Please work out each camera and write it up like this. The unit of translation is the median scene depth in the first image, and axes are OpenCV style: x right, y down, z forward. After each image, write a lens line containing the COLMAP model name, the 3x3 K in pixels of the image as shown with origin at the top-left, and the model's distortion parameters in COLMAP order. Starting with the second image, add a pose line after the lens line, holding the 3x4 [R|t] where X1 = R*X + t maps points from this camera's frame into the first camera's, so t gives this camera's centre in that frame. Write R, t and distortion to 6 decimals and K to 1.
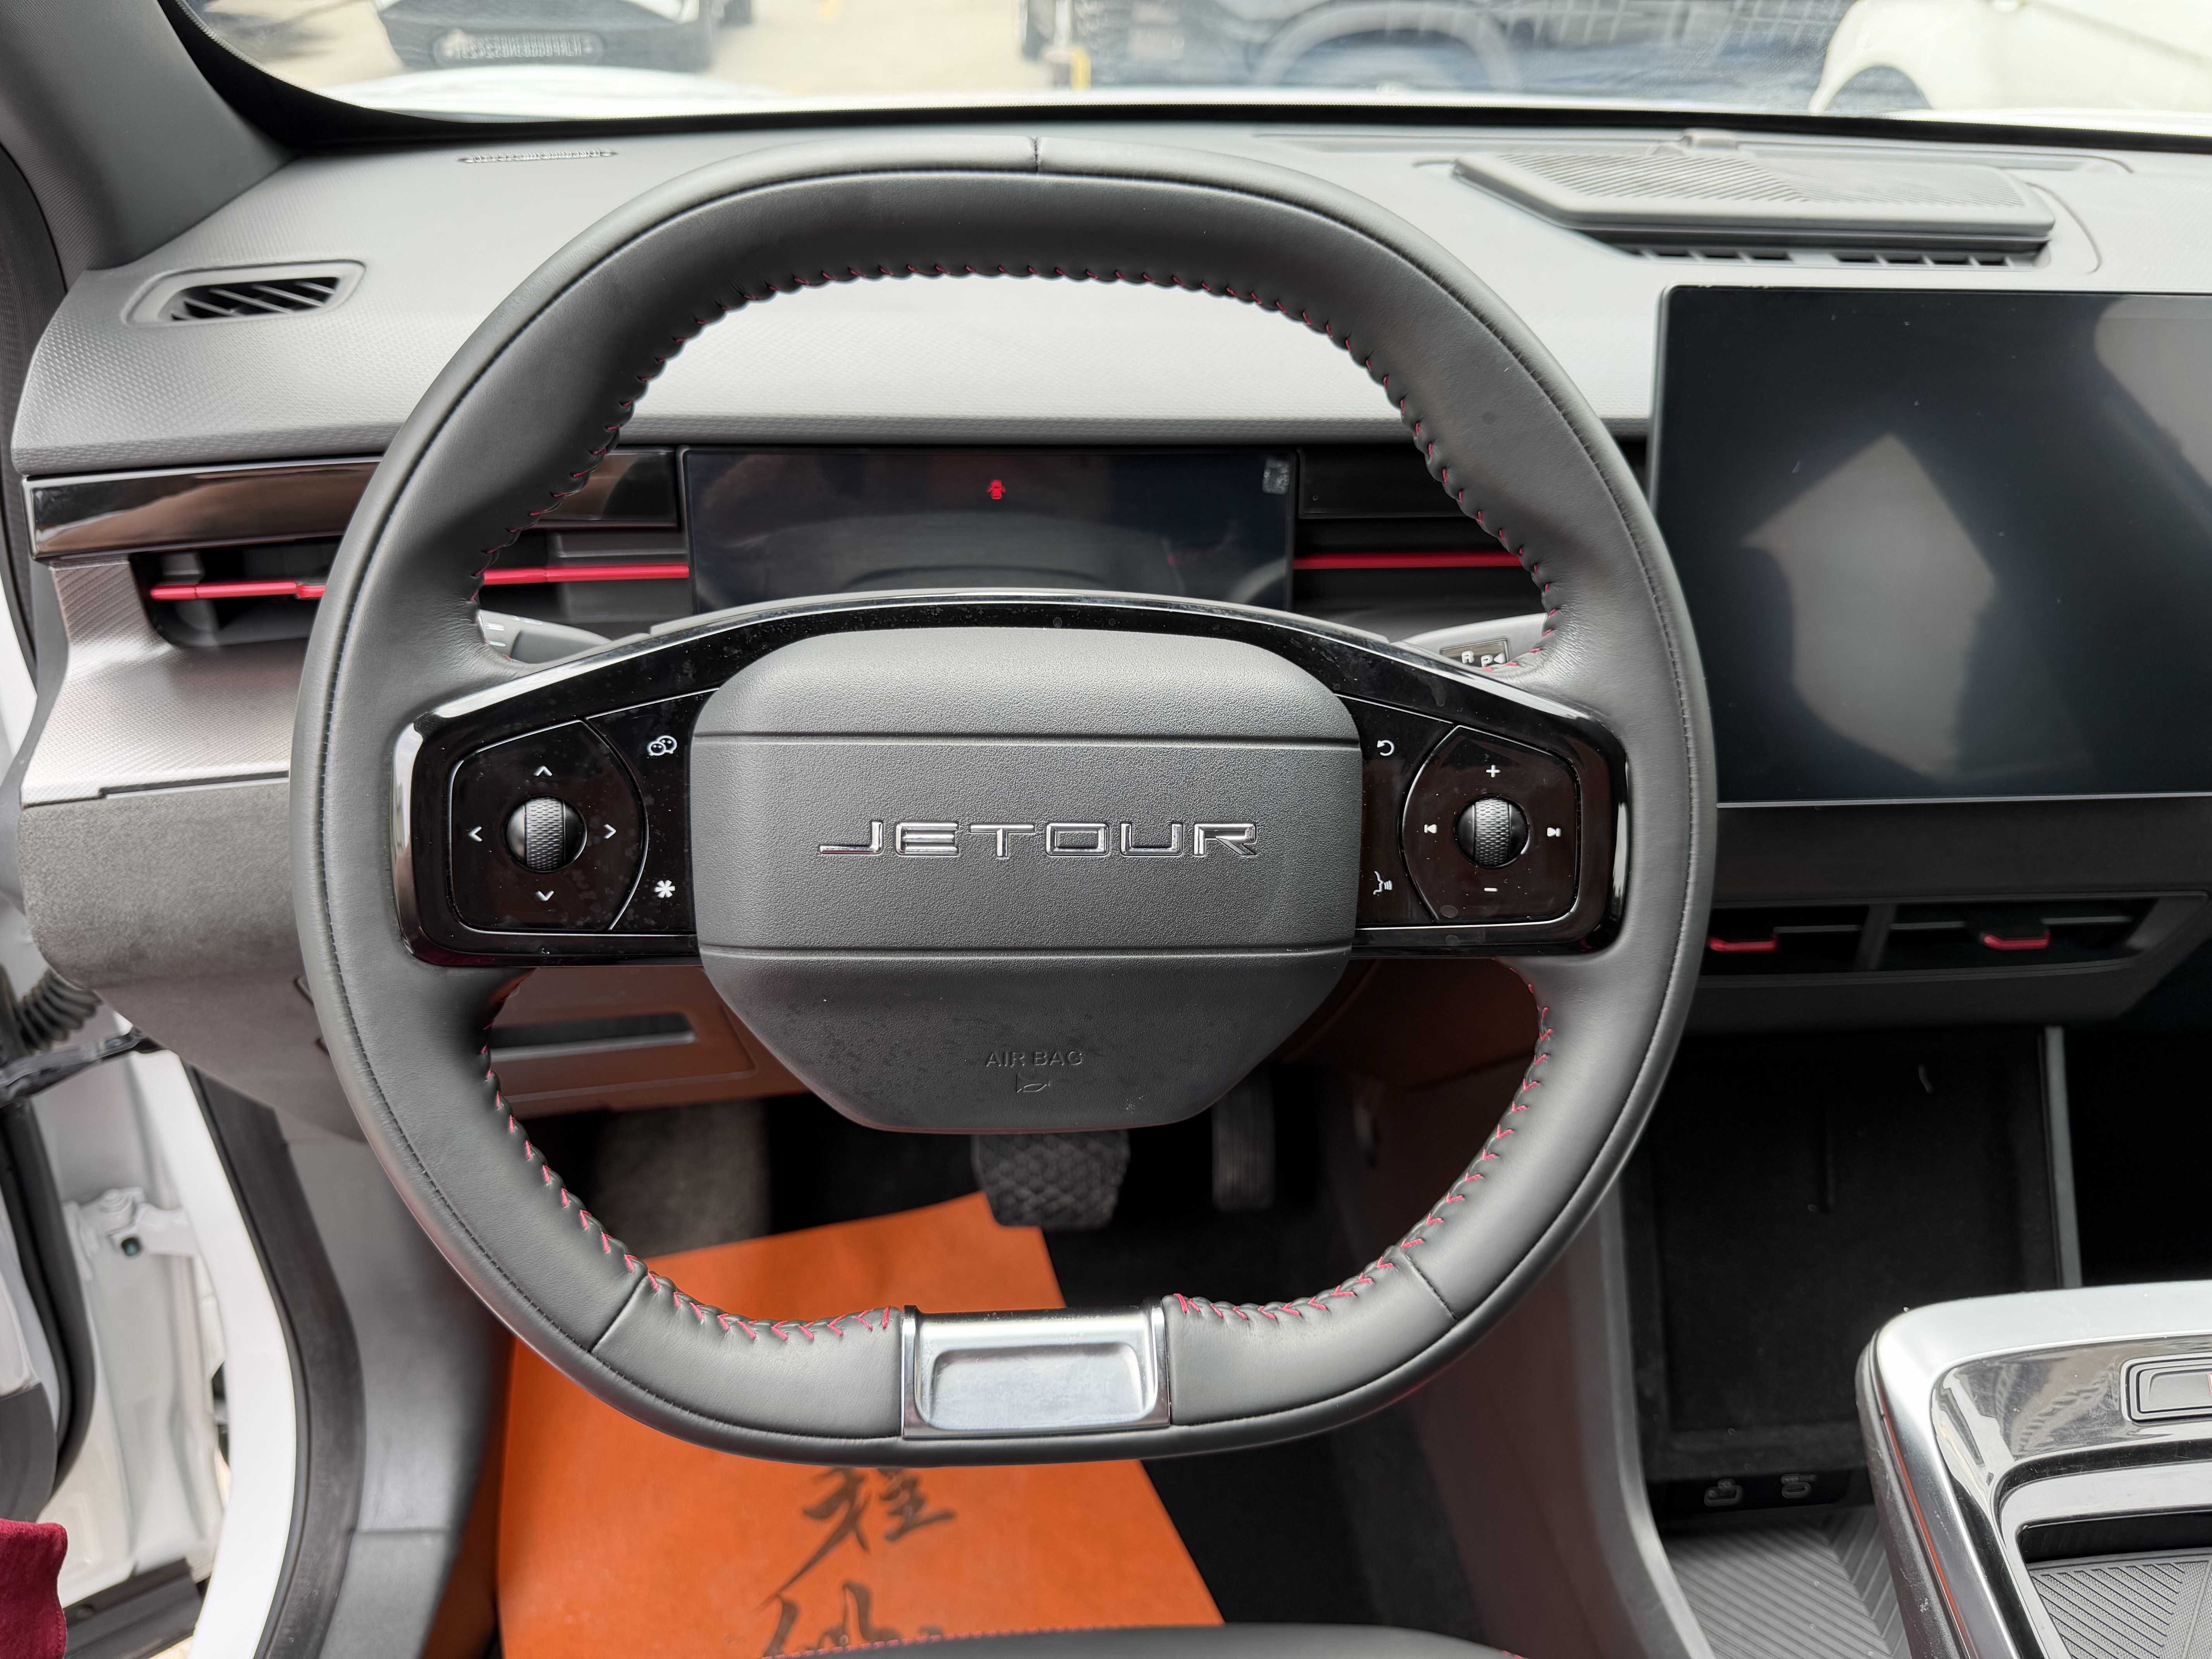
lens RADIAL K [[1626.1, 0, 1101.4], [0, 1626.1, 837.3], [0, 0, 1]] dist [0.000601, -0.006954]
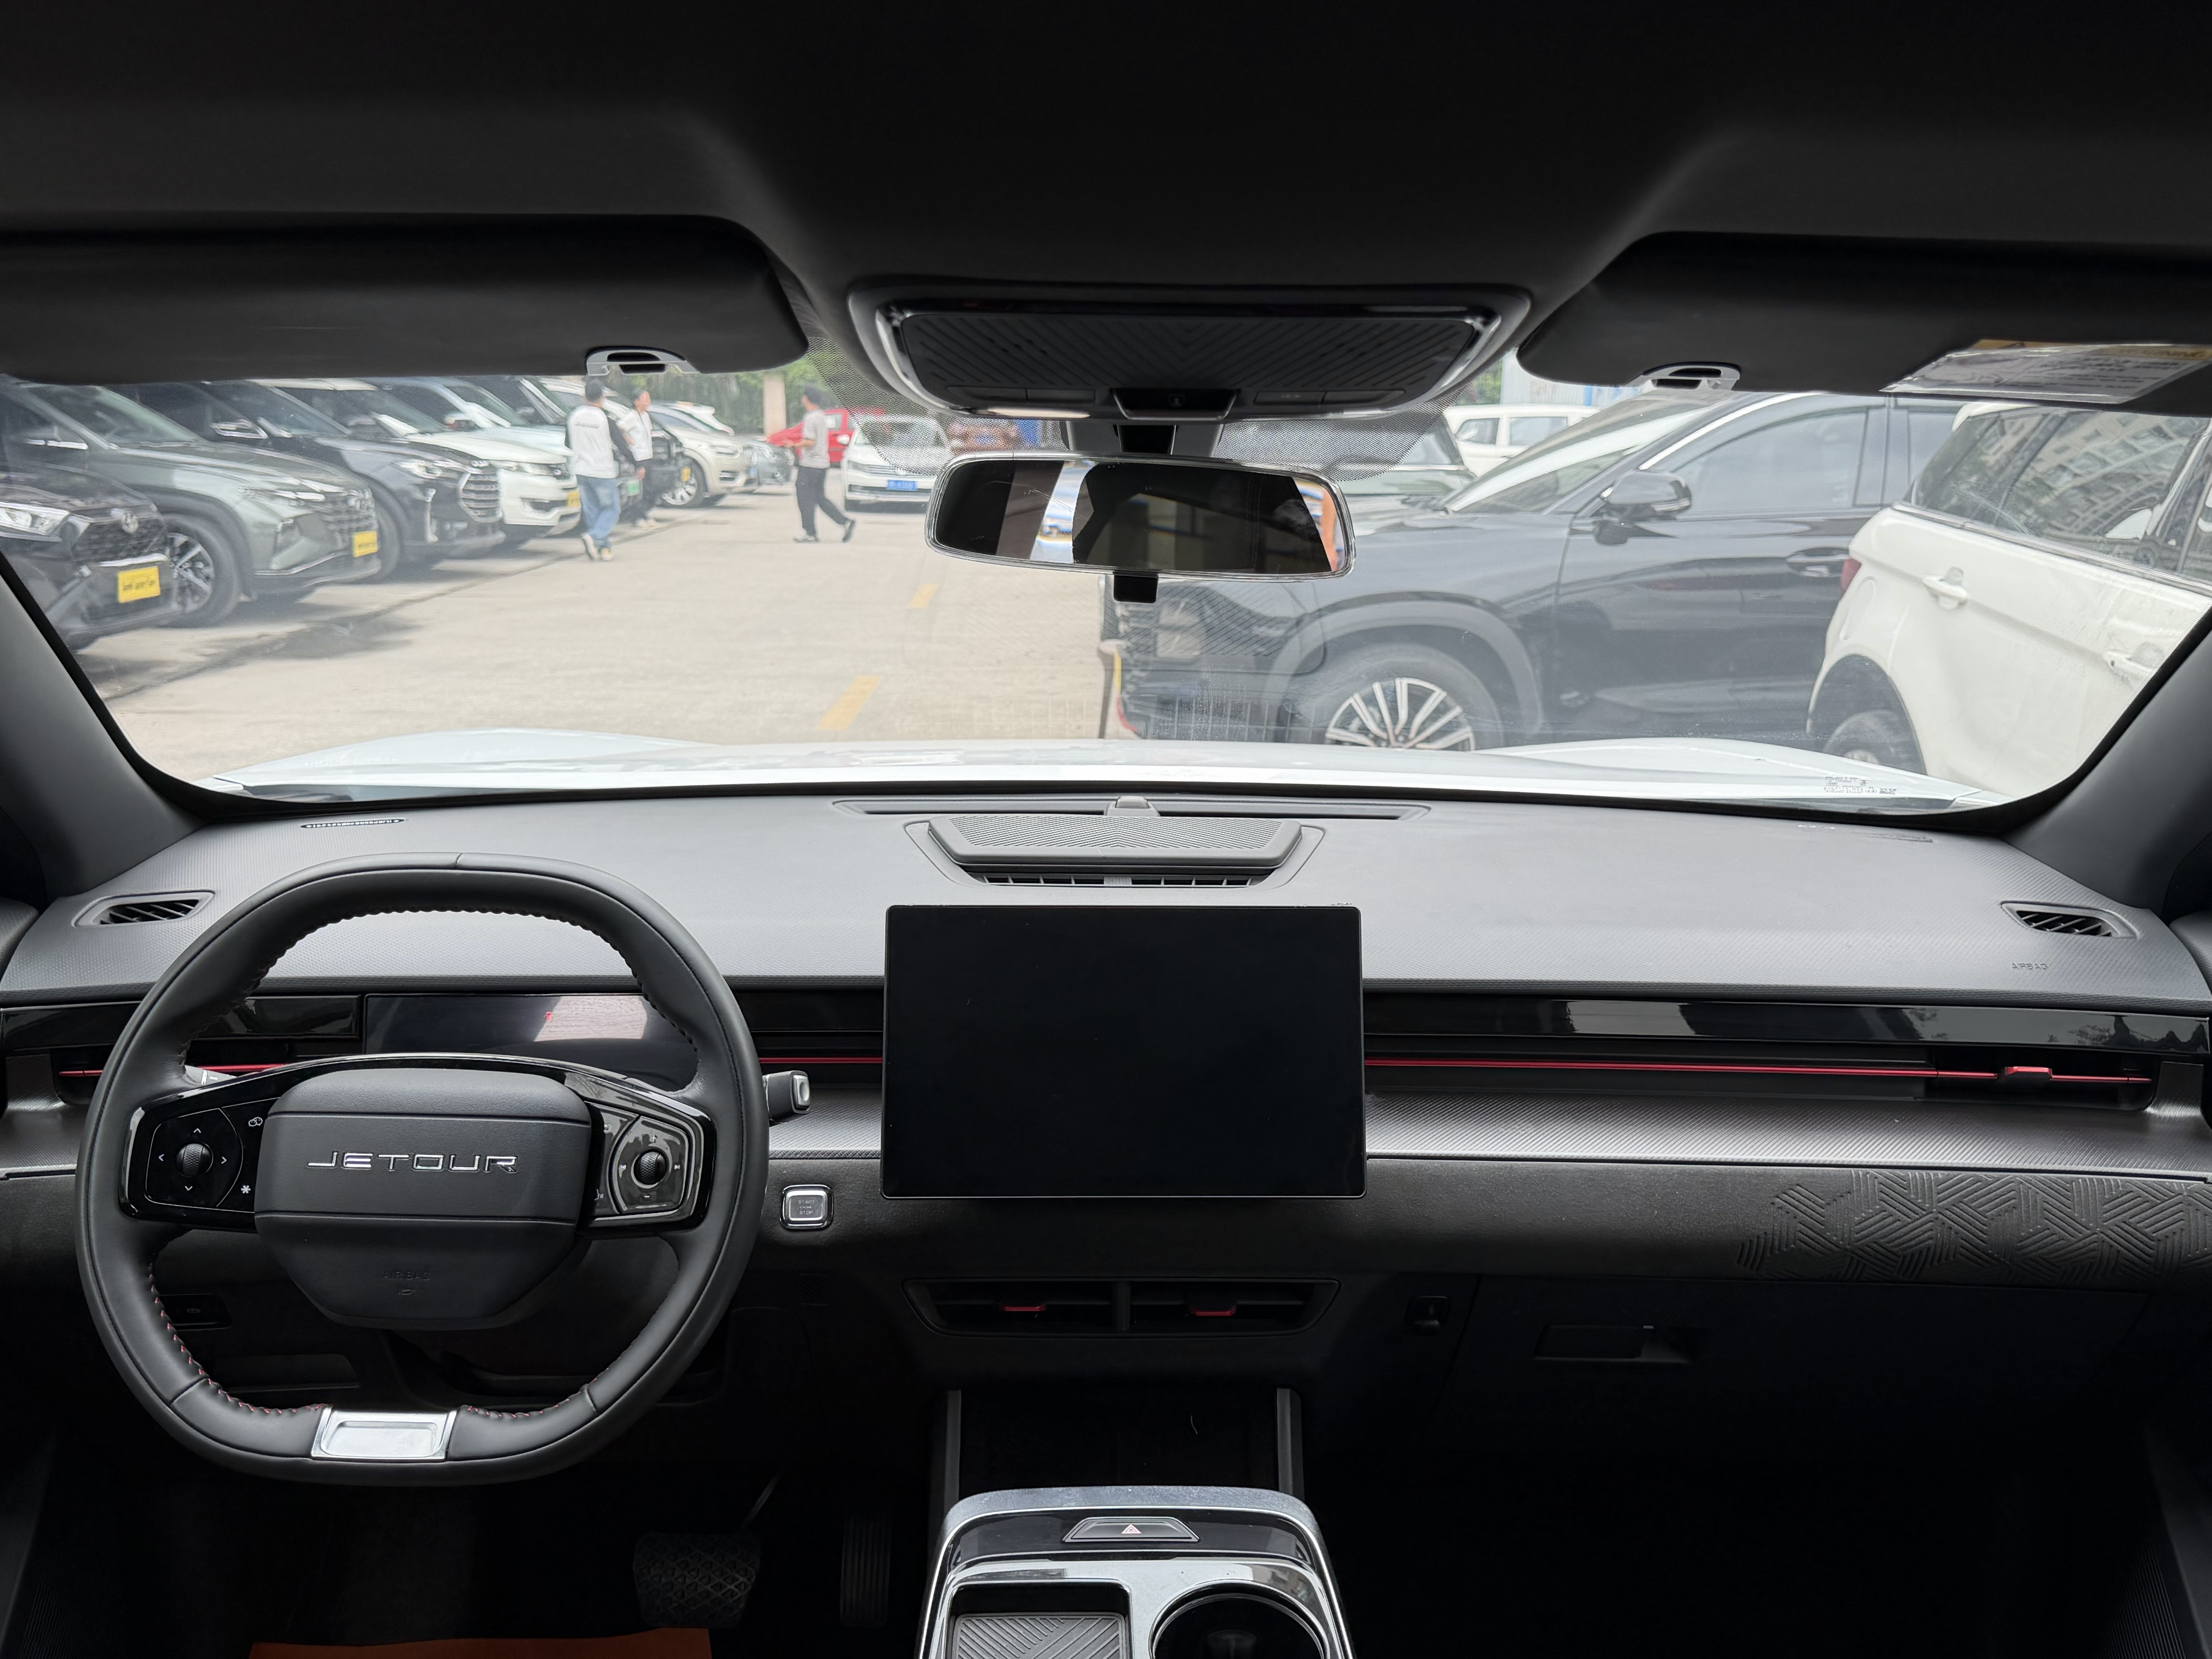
lens RADIAL K [[1845.3, 0, 1111.2], [0, 1845.3, 830.6], [0, 0, 1]] dist [0.006297, -0.022170]
pose [[0.998626, -0.004734, -0.052195, 0.976795], [-0.012772, 0.943907, -0.329963, 0.366970], [0.050830, 0.330177, 0.942550, -1.356420]]
